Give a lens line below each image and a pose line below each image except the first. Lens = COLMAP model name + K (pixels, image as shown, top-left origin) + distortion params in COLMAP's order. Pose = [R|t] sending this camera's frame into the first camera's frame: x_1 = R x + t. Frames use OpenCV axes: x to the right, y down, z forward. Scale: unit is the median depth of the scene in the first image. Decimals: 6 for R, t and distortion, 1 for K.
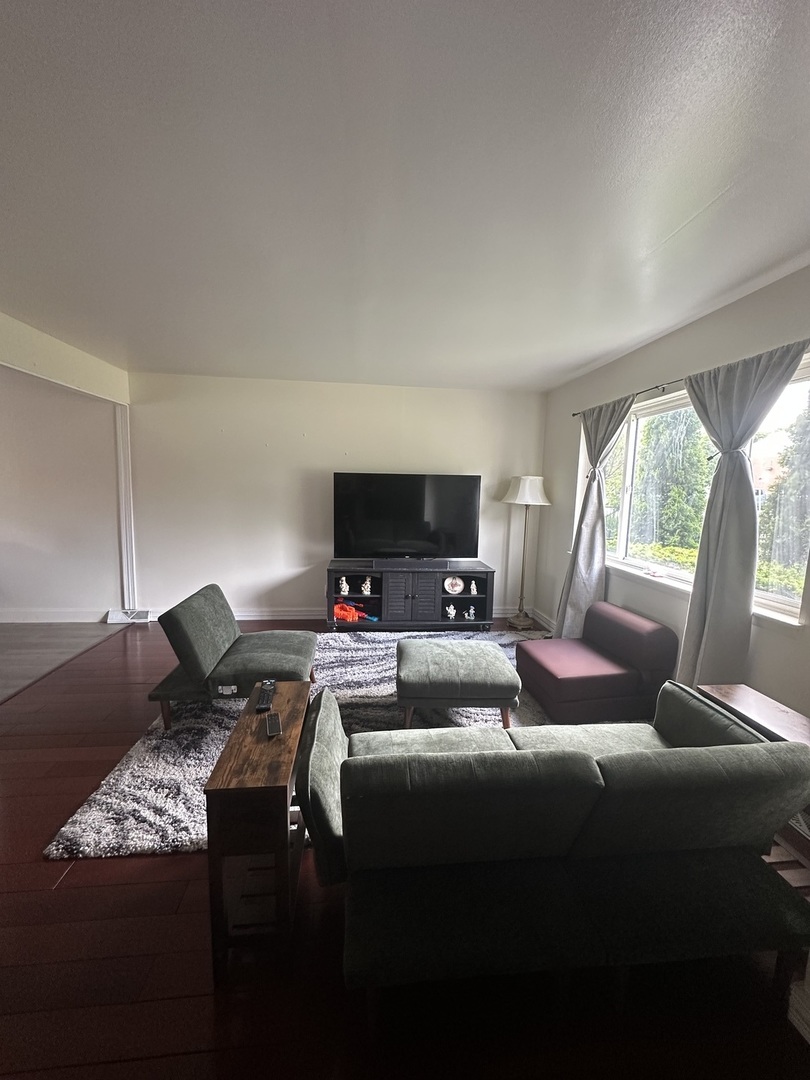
lens RADIAL K [[432.4, 0, 403.8], [0, 432.4, 539.2], [0, 0, 1]] dist [-0.007288, -0.000127]
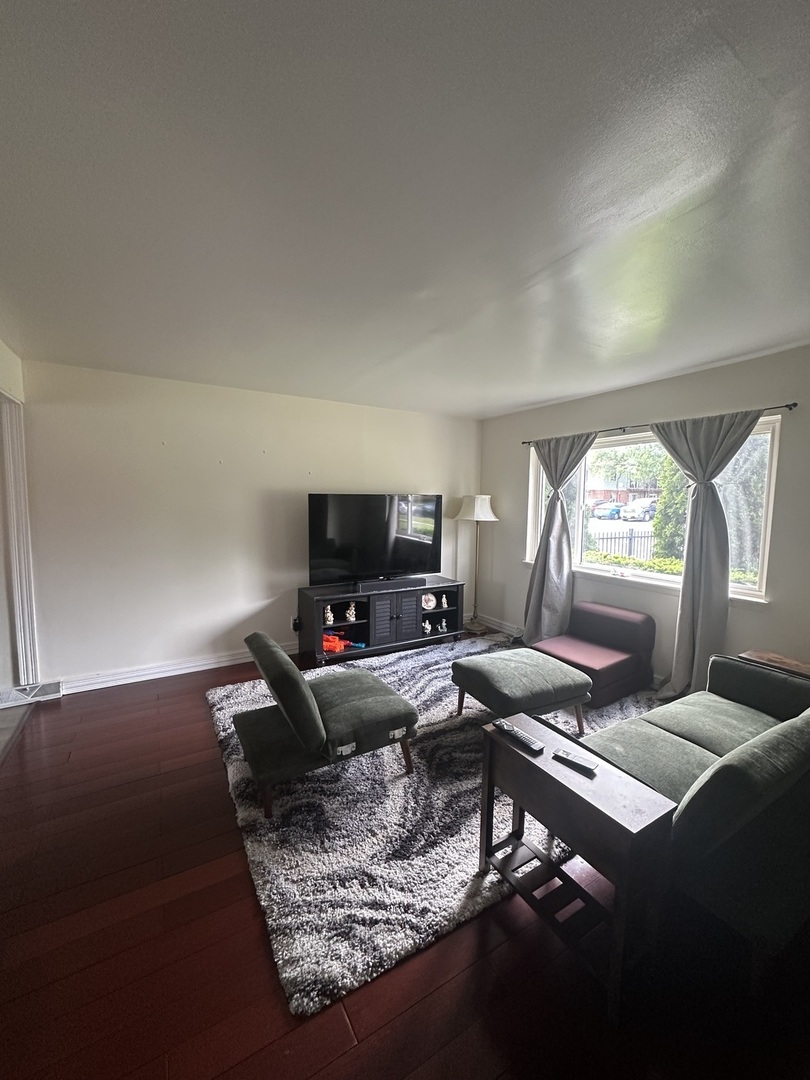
lens RADIAL K [[432.4, 0, 406.6], [0, 432.4, 540.3], [0, 0, 1]] dist [-0.007288, -0.000127]
pose [[0.908014, -0.053915, 0.415456, -0.375309], [0.062455, 0.998023, -0.006985, -0.036868], [-0.414258, 0.032290, 0.909586, 0.078703]]
